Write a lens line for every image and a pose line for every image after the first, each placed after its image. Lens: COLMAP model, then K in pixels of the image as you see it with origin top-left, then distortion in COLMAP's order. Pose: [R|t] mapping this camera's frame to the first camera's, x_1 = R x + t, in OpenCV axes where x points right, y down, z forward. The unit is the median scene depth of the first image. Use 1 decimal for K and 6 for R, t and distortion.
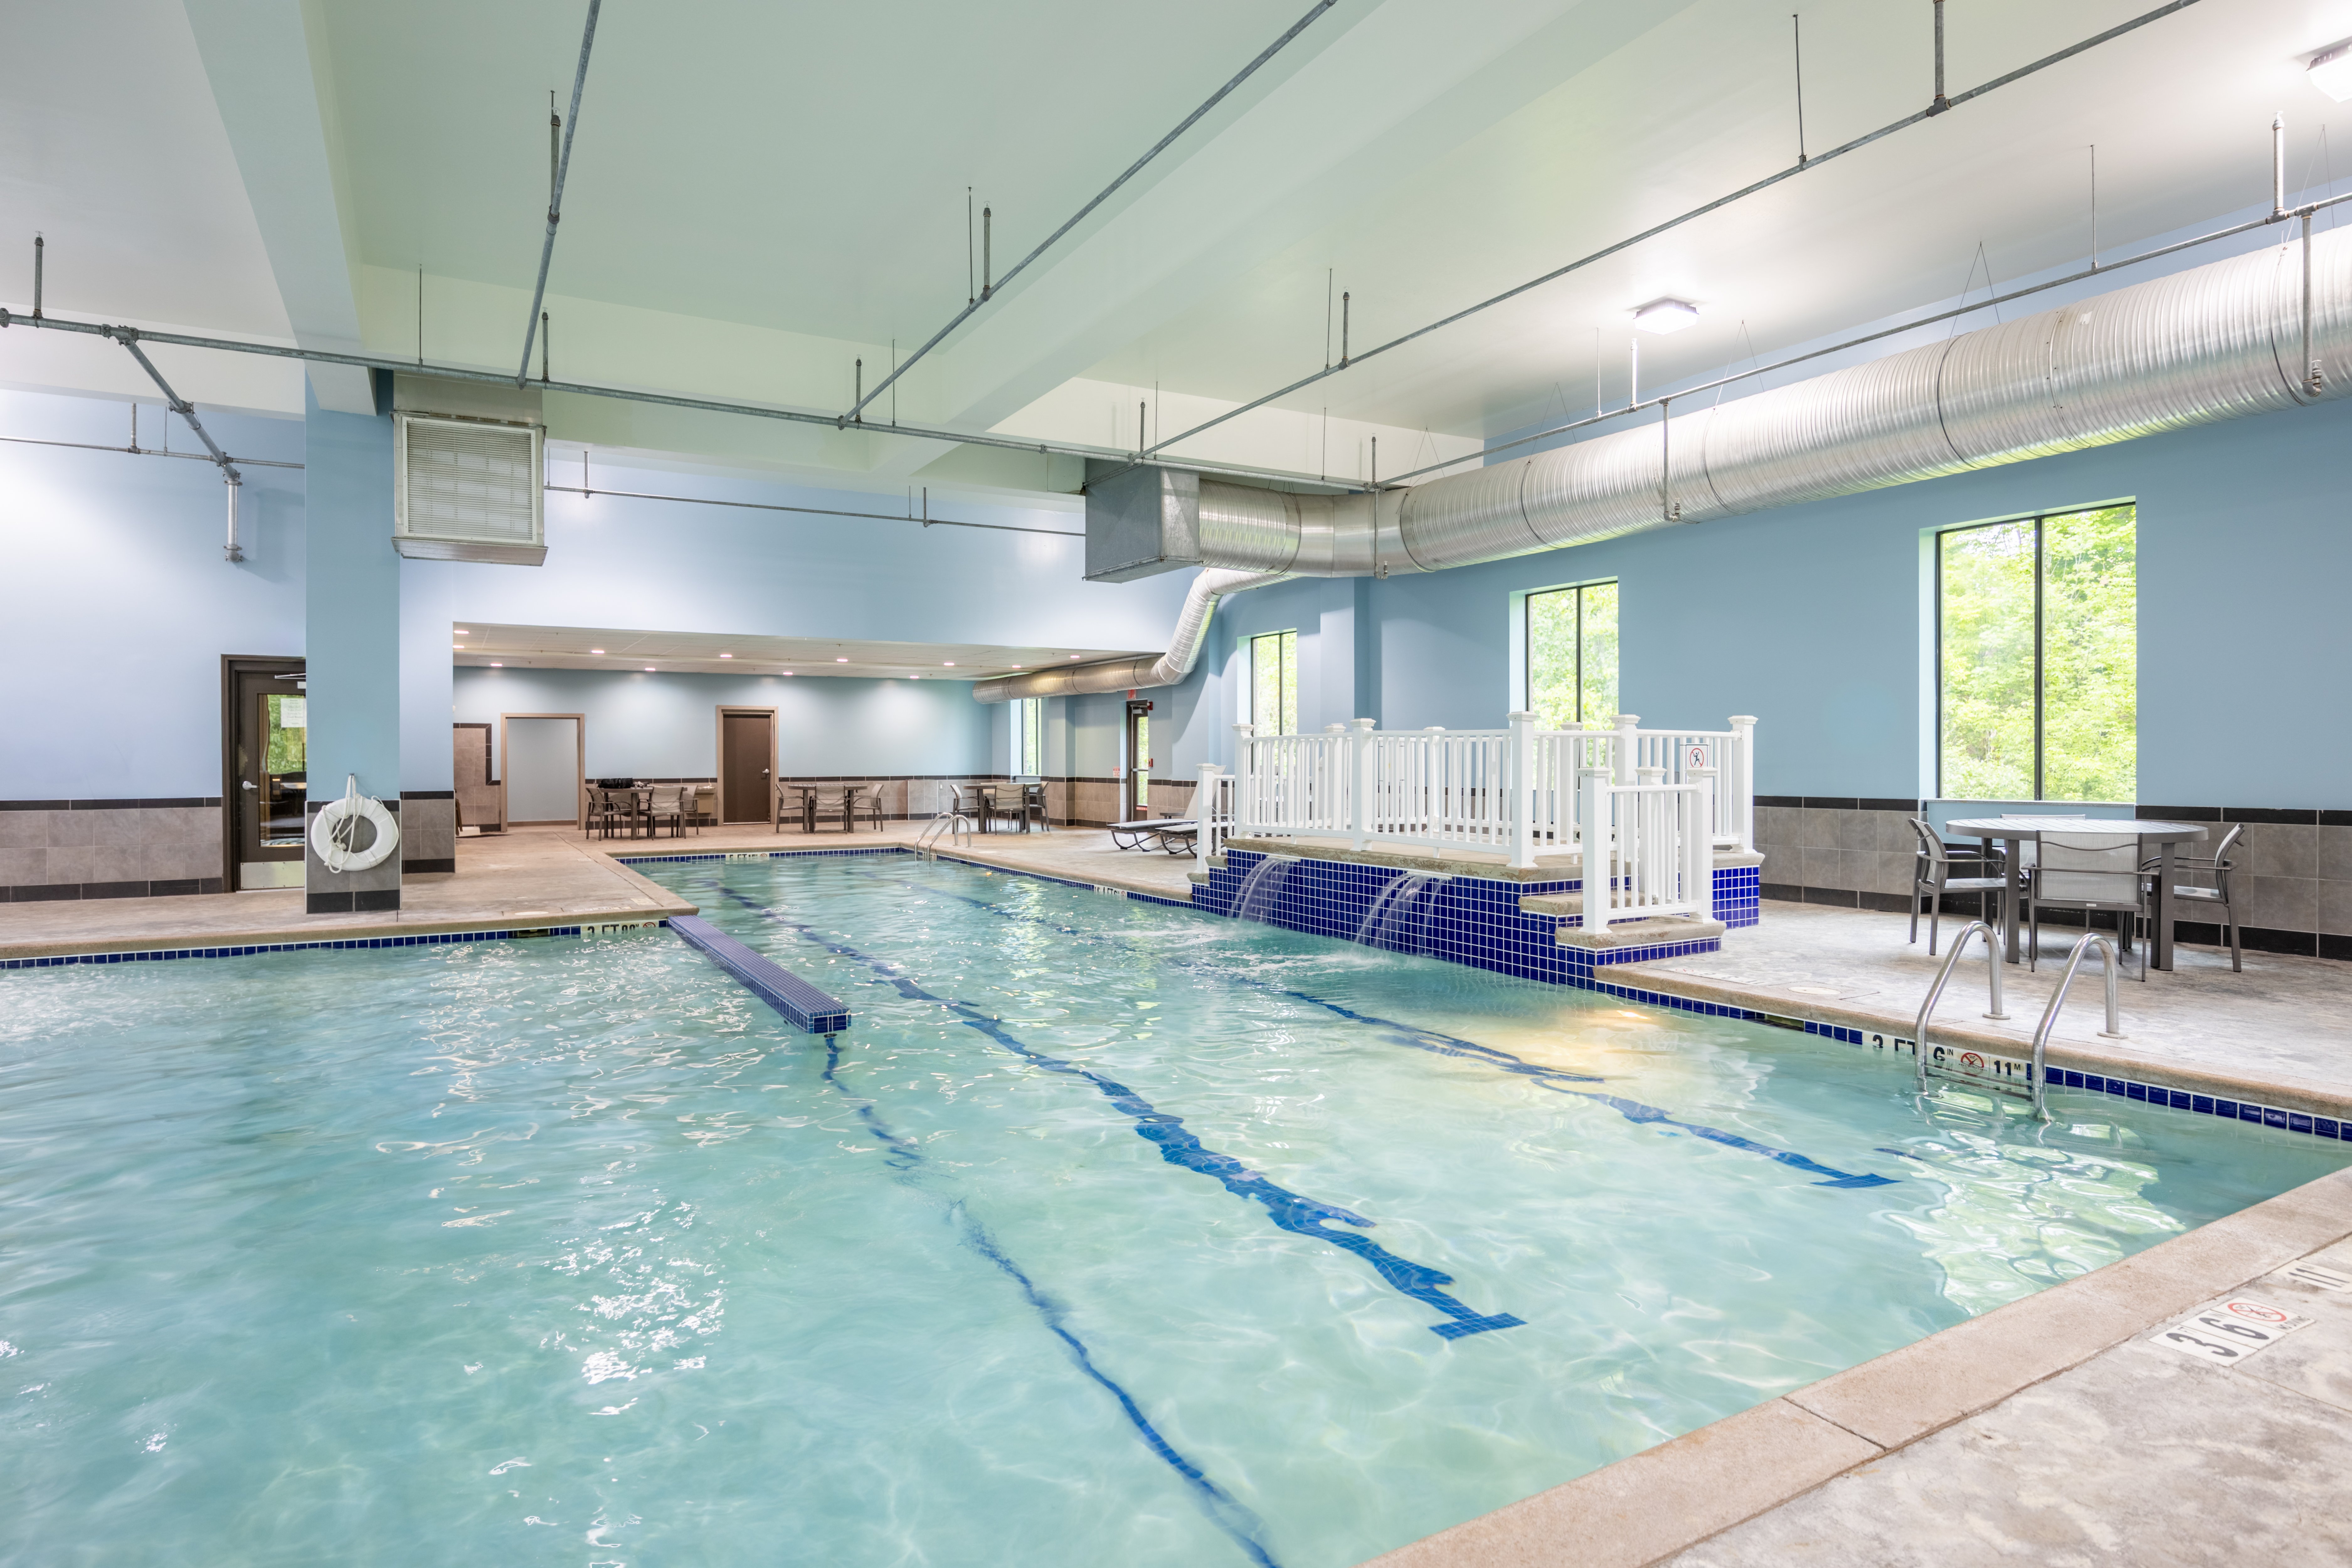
lens RADIAL K [[1279.1, 0, 1172.1], [0, 1279.1, 768.9], [0, 0, 1]] dist [-0.012822, -0.000733]
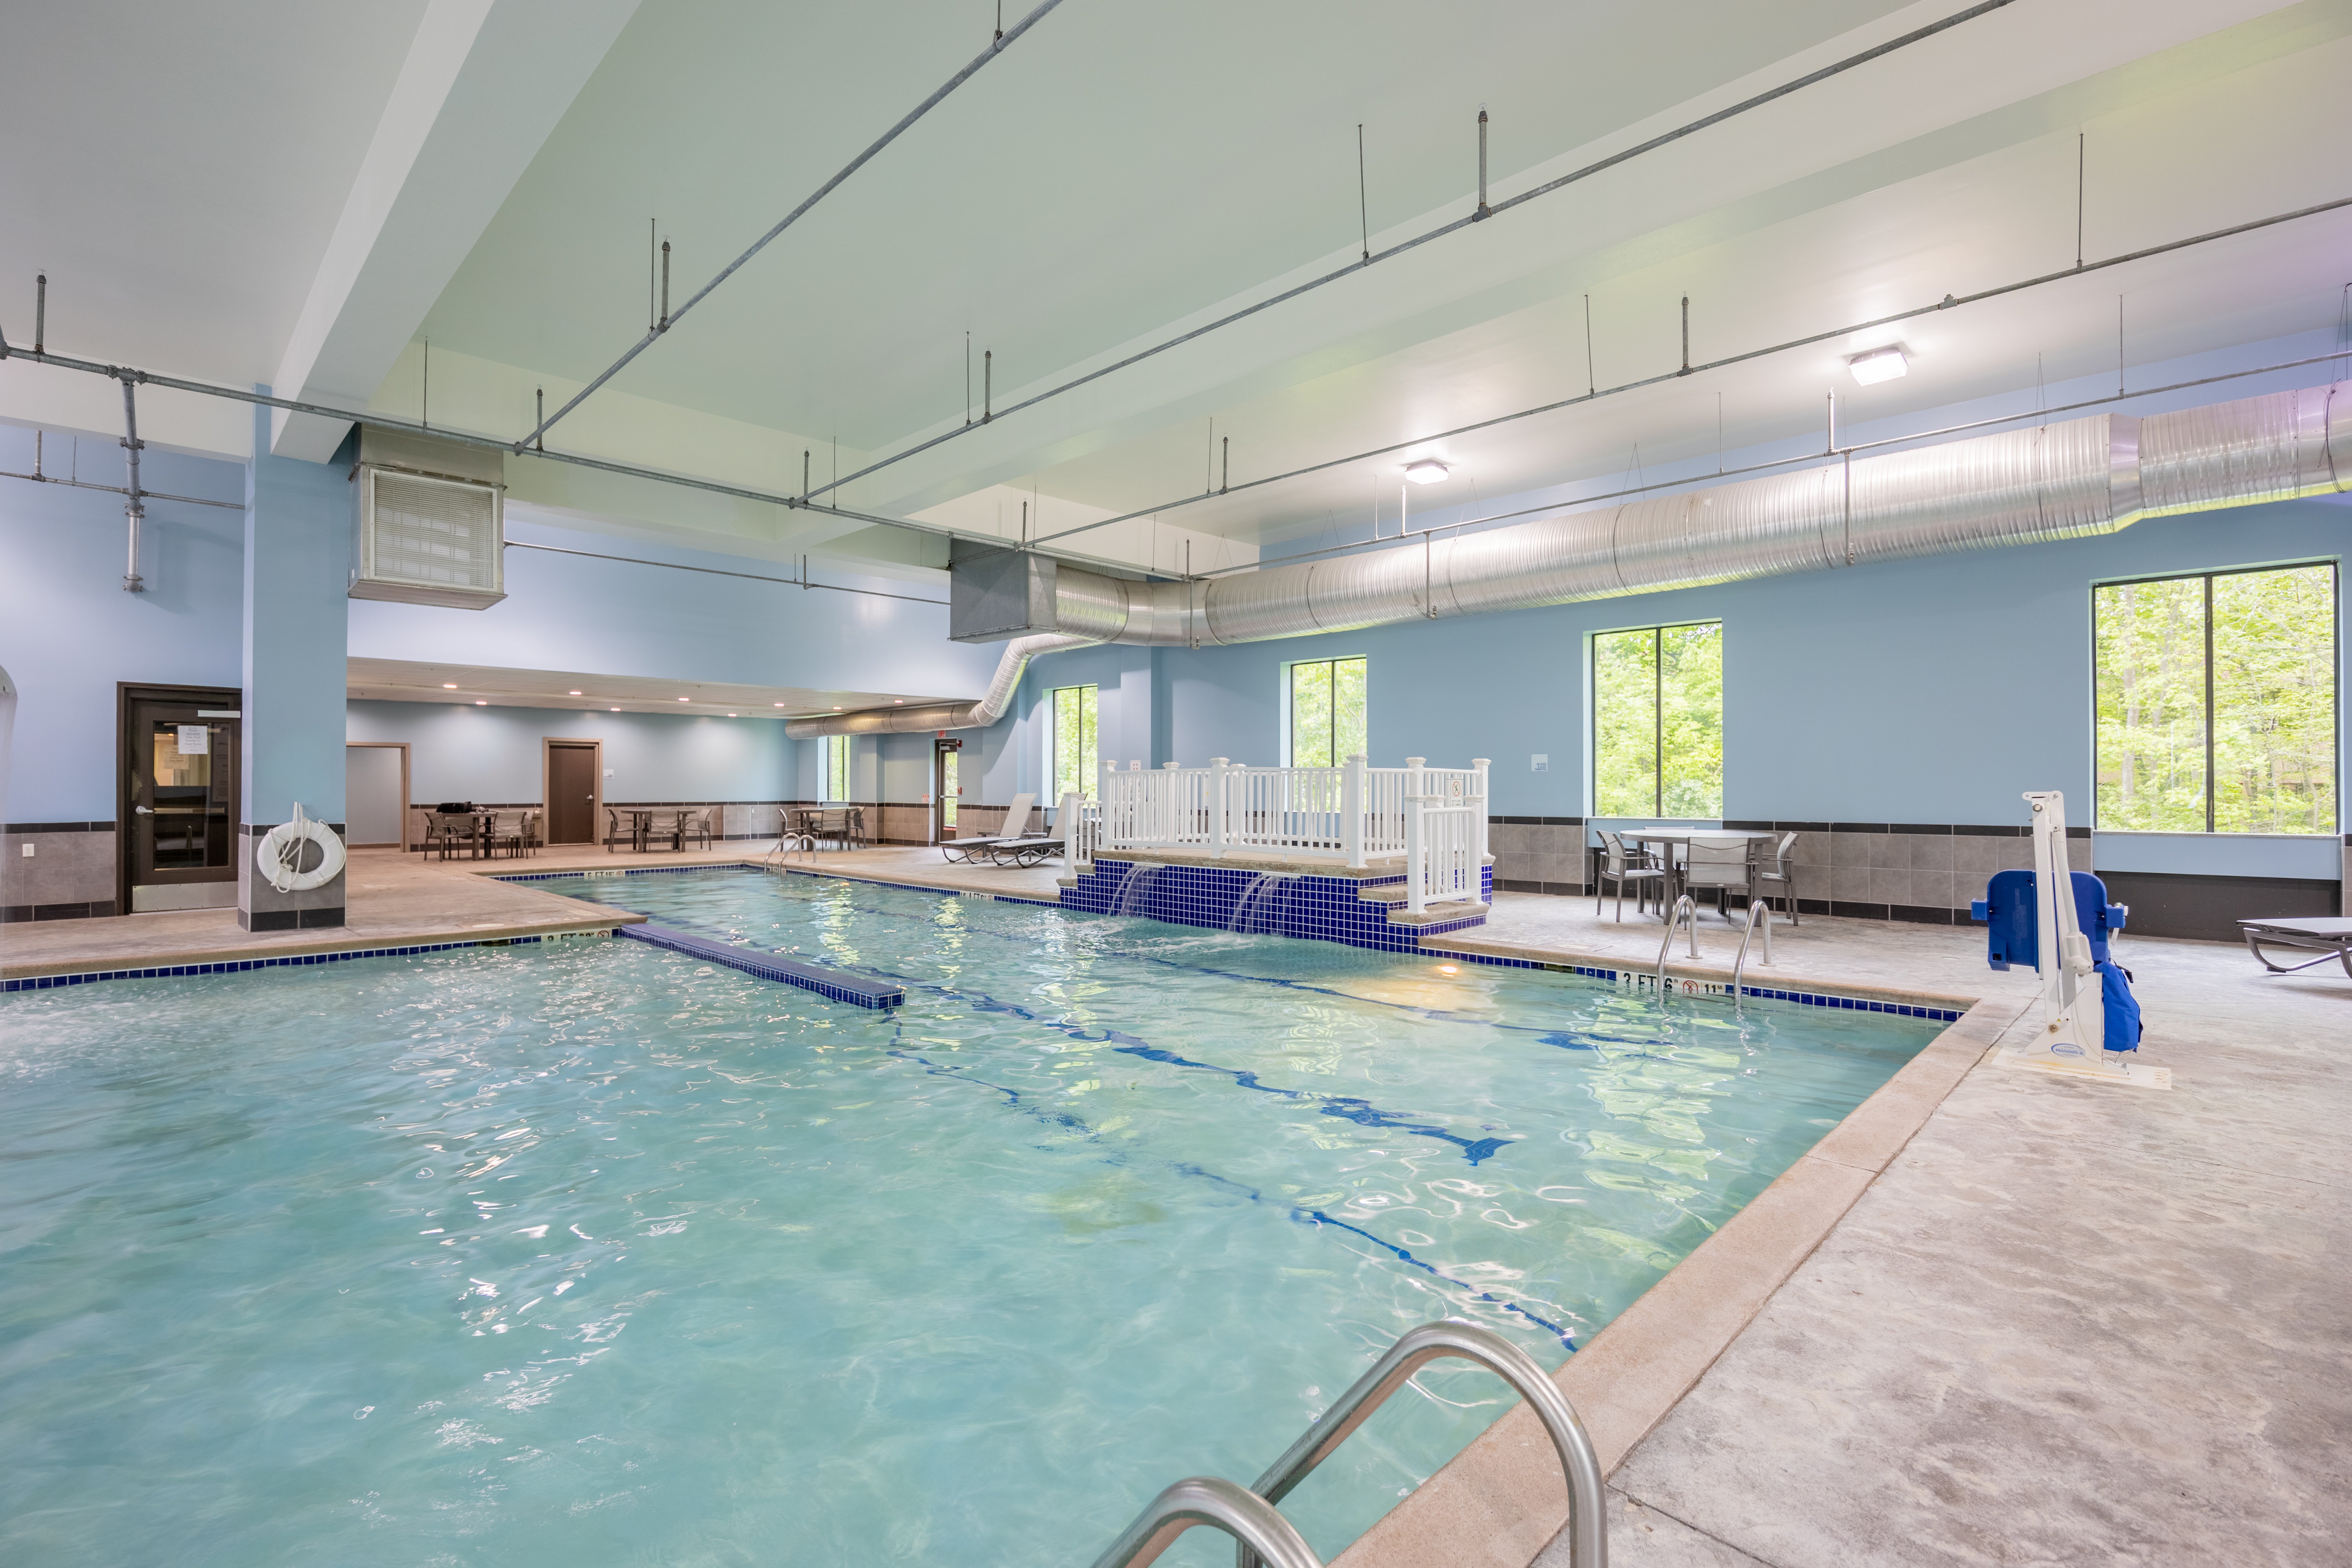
lens RADIAL K [[1059.6, 0, 1186.5], [0, 1059.6, 778.8], [0, 0, 1]] dist [-0.020869, 0.002085]
pose [[0.963644, 0.005679, 0.267129, -0.162184], [-0.001236, 0.999858, -0.016798, 0.000883], [-0.267187, 0.015858, 0.963514, -0.037138]]
